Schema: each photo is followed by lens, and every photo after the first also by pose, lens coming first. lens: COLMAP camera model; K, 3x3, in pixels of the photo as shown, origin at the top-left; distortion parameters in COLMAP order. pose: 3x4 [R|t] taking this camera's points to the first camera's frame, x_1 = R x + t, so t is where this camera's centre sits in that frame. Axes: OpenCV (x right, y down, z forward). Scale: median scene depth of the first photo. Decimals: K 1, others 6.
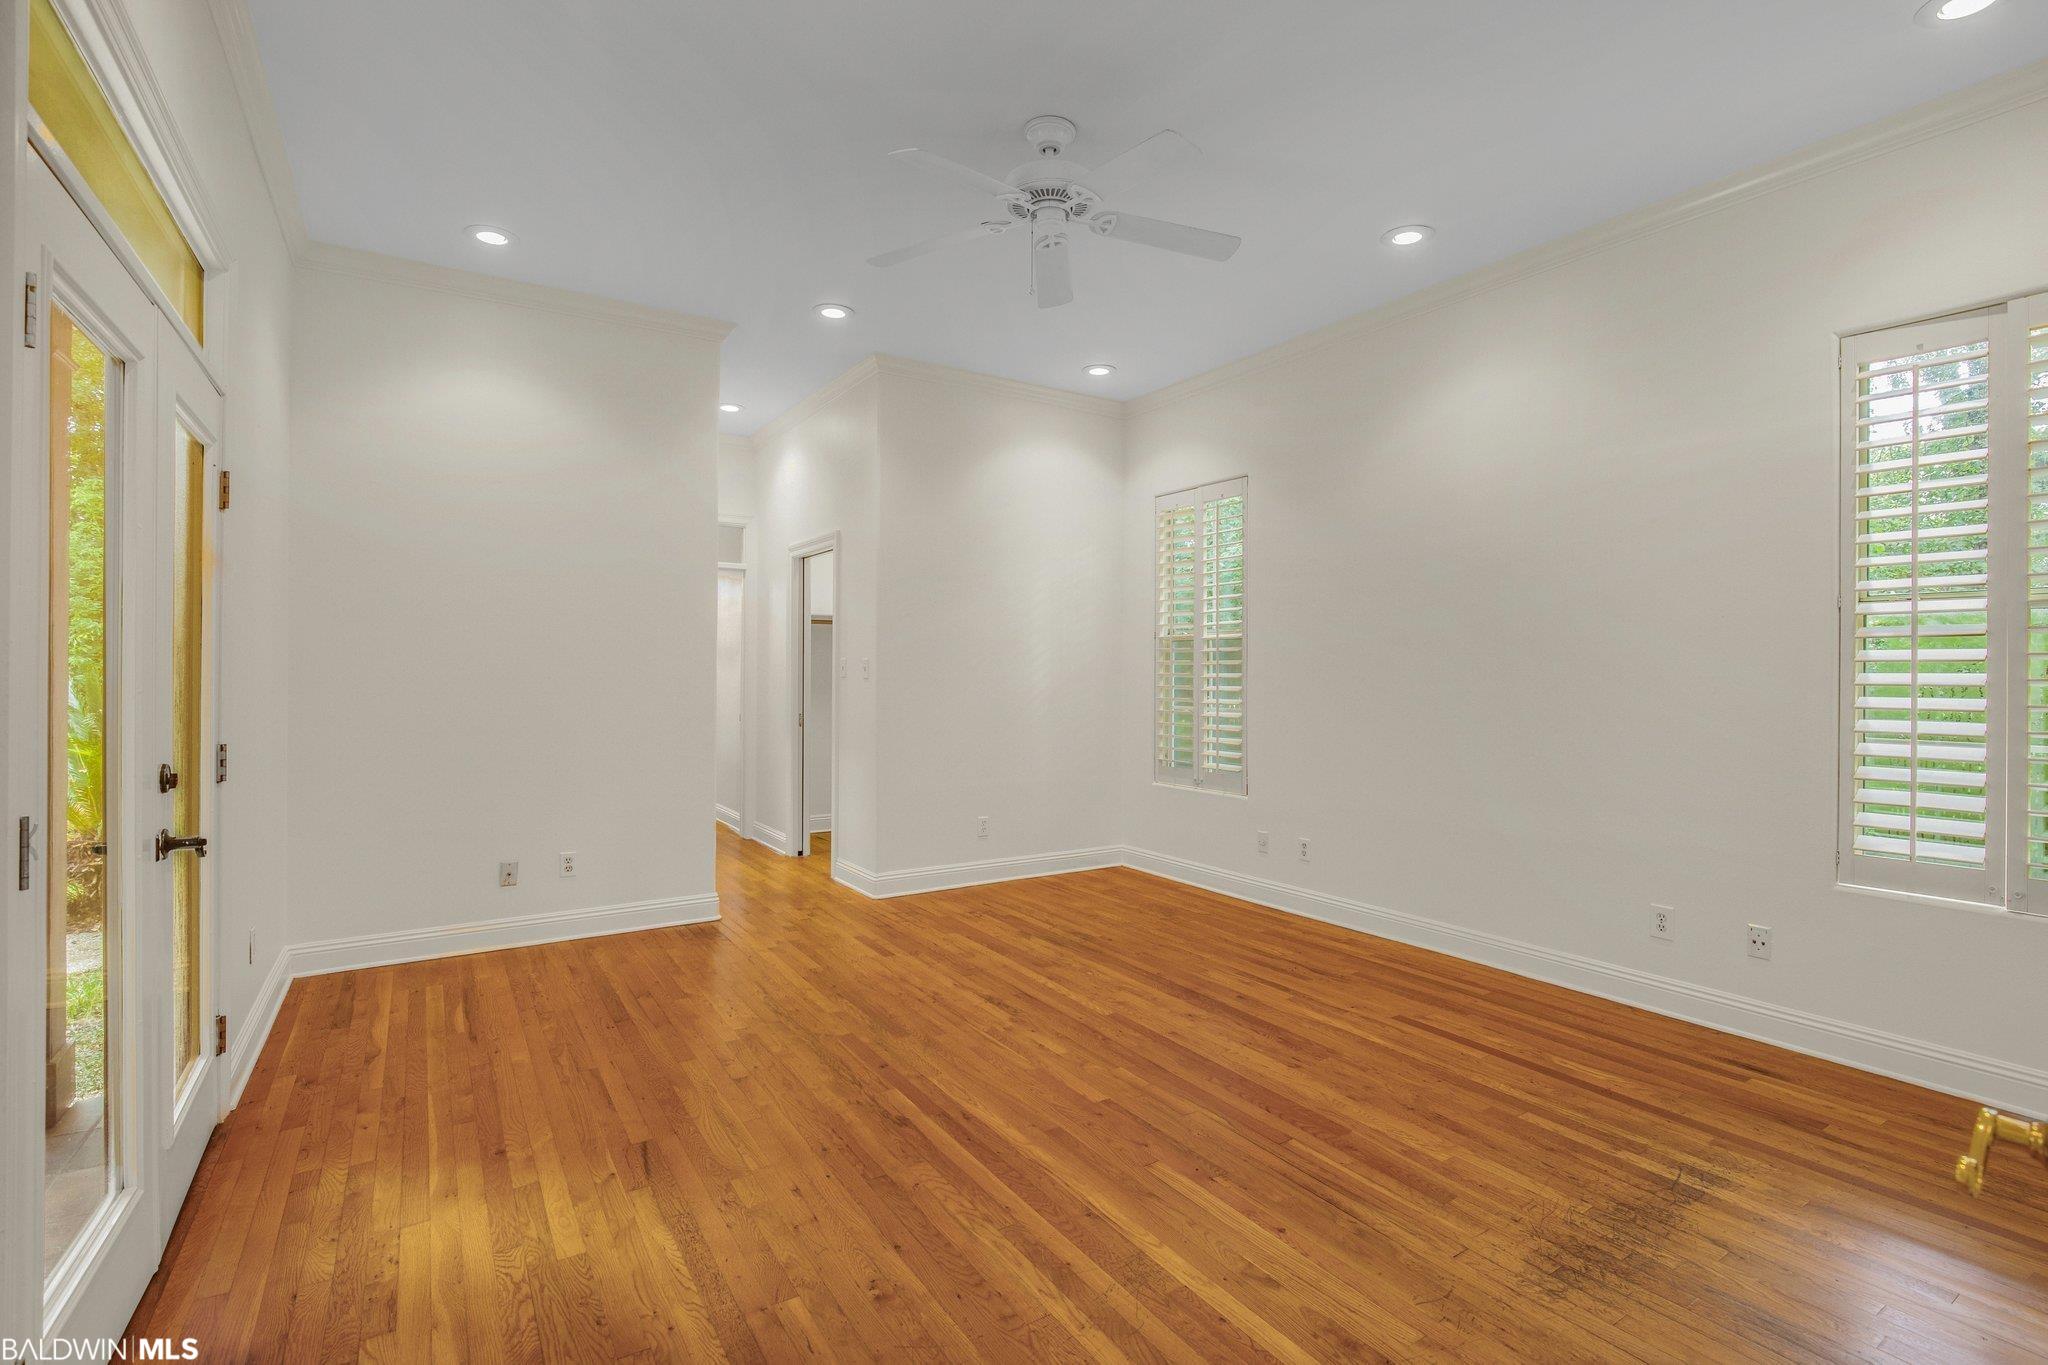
lens RADIAL K [[941.3, 0, 1024.0], [0, 941.3, 682.5], [0, 0, 1]] dist [-0.019022, 0.000760]
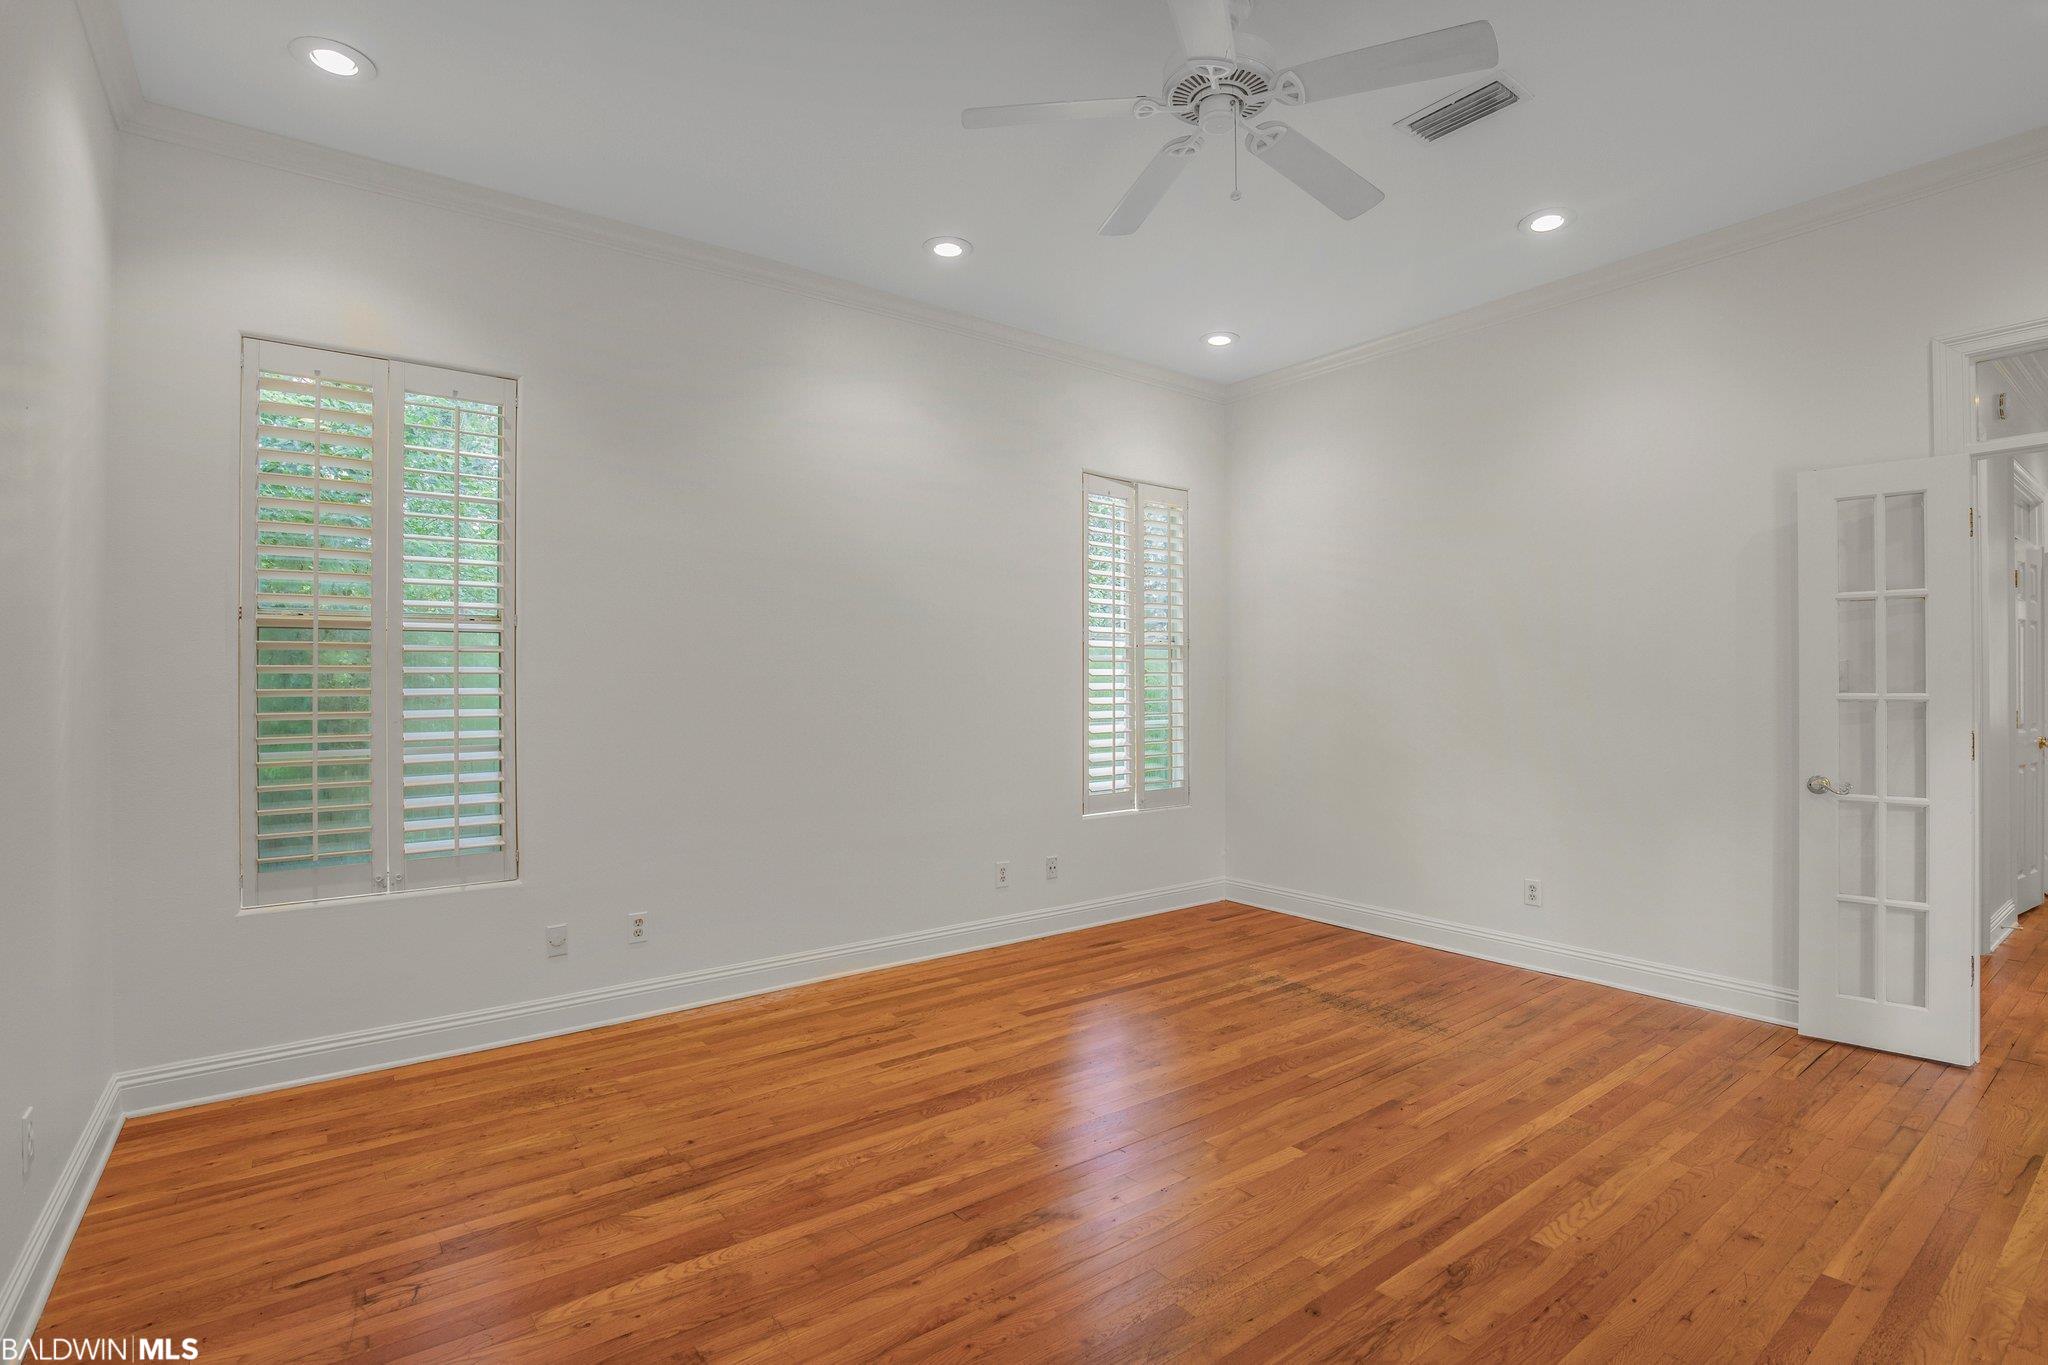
lens RADIAL K [[967.8, 0, 1024.0], [0, 967.8, 682.5], [0, 0, 1]] dist [-0.024983, 0.000302]
pose [[-0.075104, -0.001907, 0.997174, -0.682162], [0.015571, 0.999874, 0.003085, -0.015572], [-0.997054, 0.015758, -0.075065, 1.090412]]
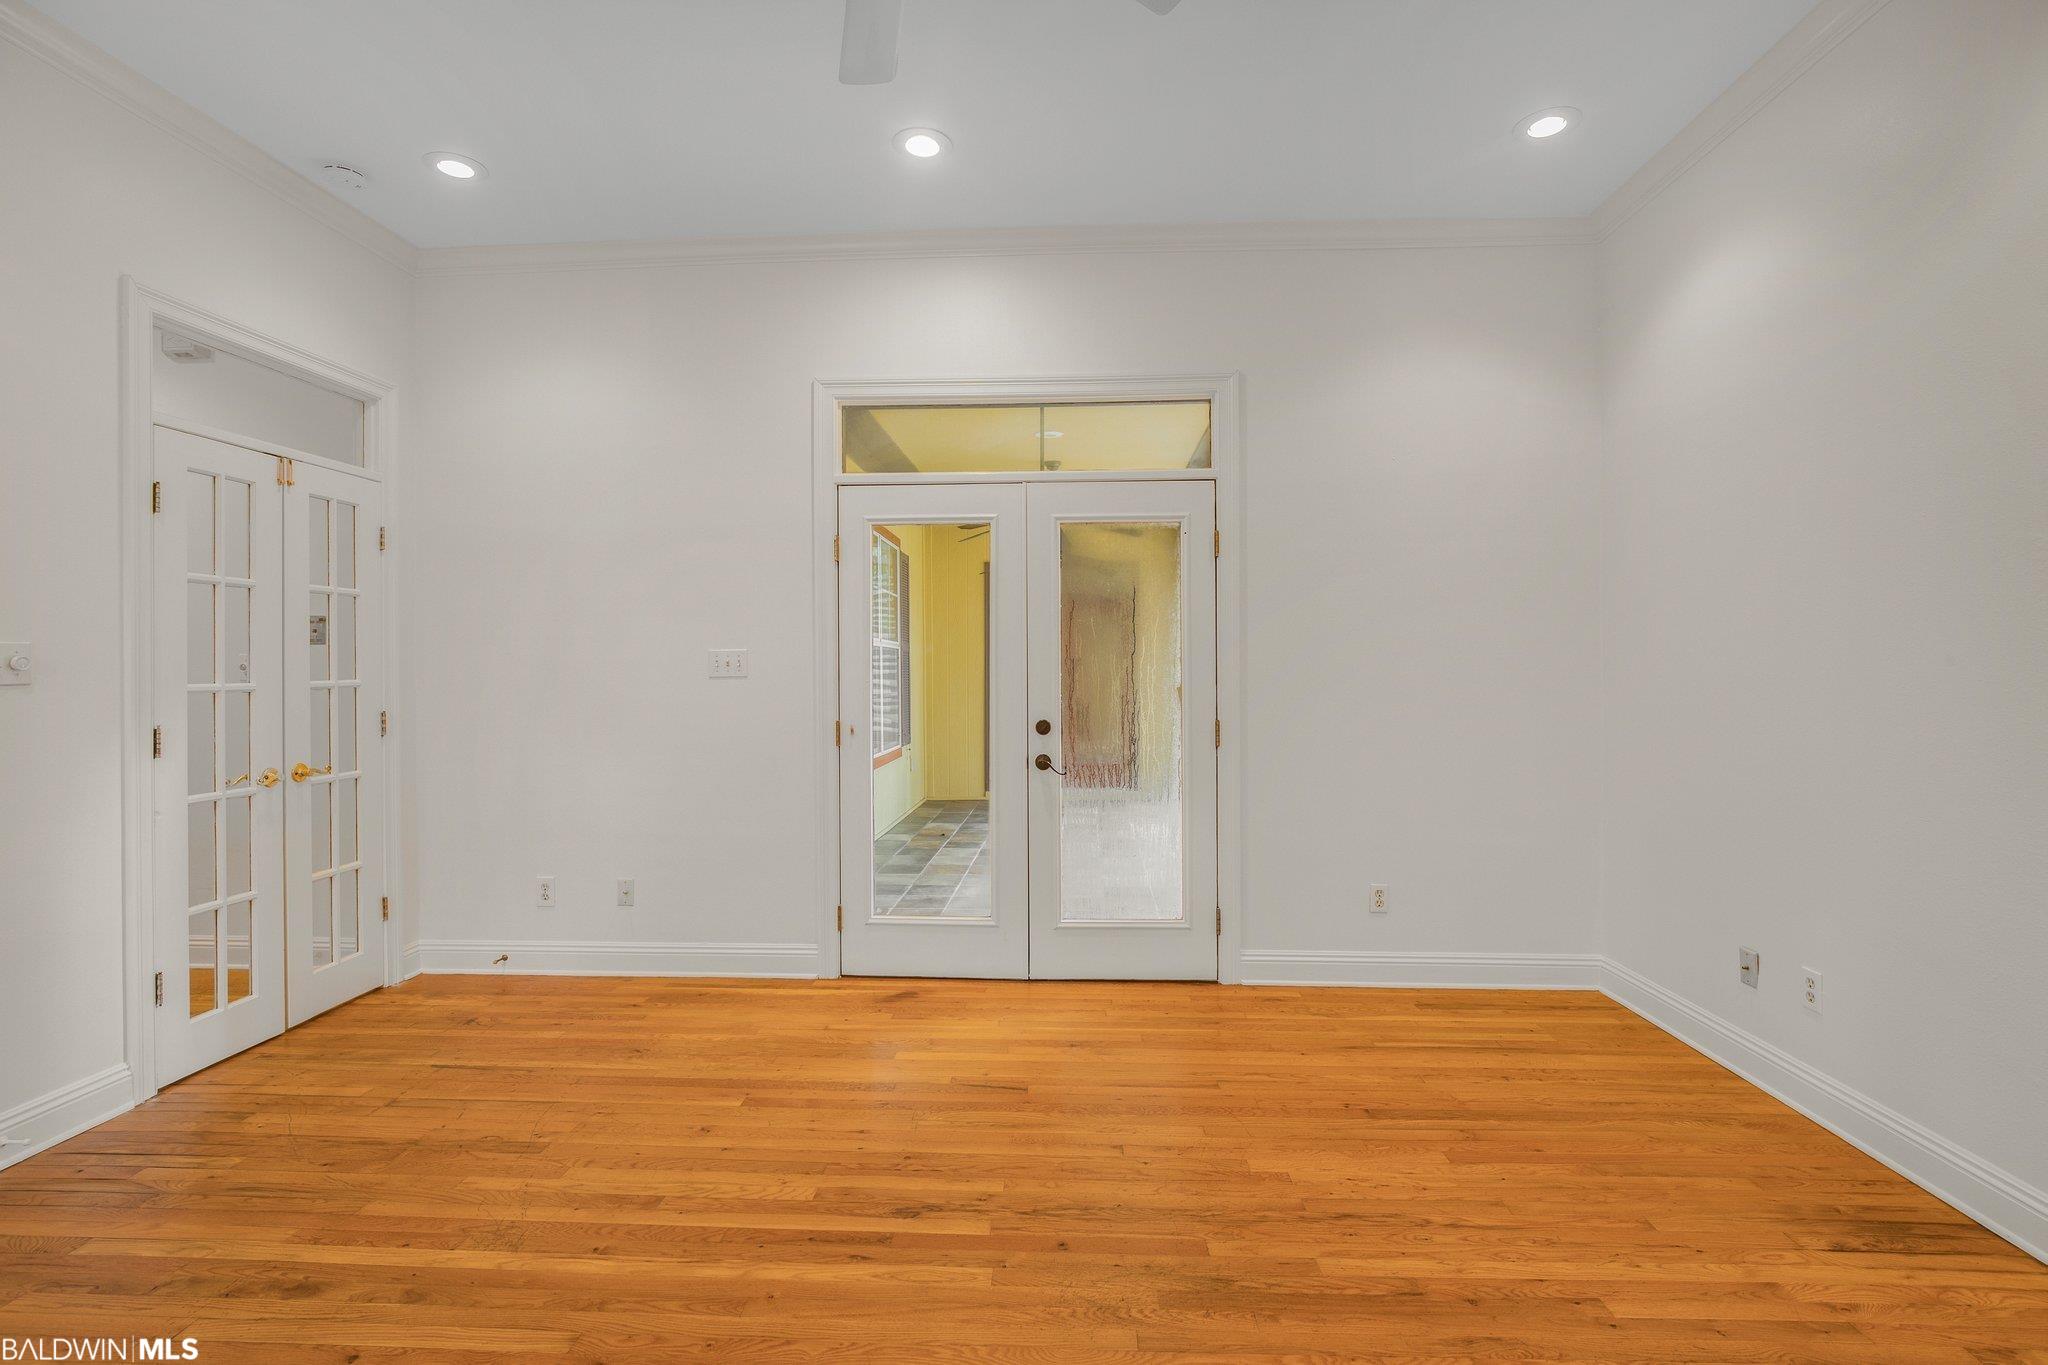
lens RADIAL K [[934.6, 0, 1024.0], [0, 934.6, 682.5], [0, 0, 1]] dist [-0.001801, -0.000055]
pose [[-0.585449, 0.010484, -0.810641, 0.365385], [-0.006348, 0.999826, 0.017515, -0.010171], [0.810684, 0.015400, -0.585281, 1.208597]]
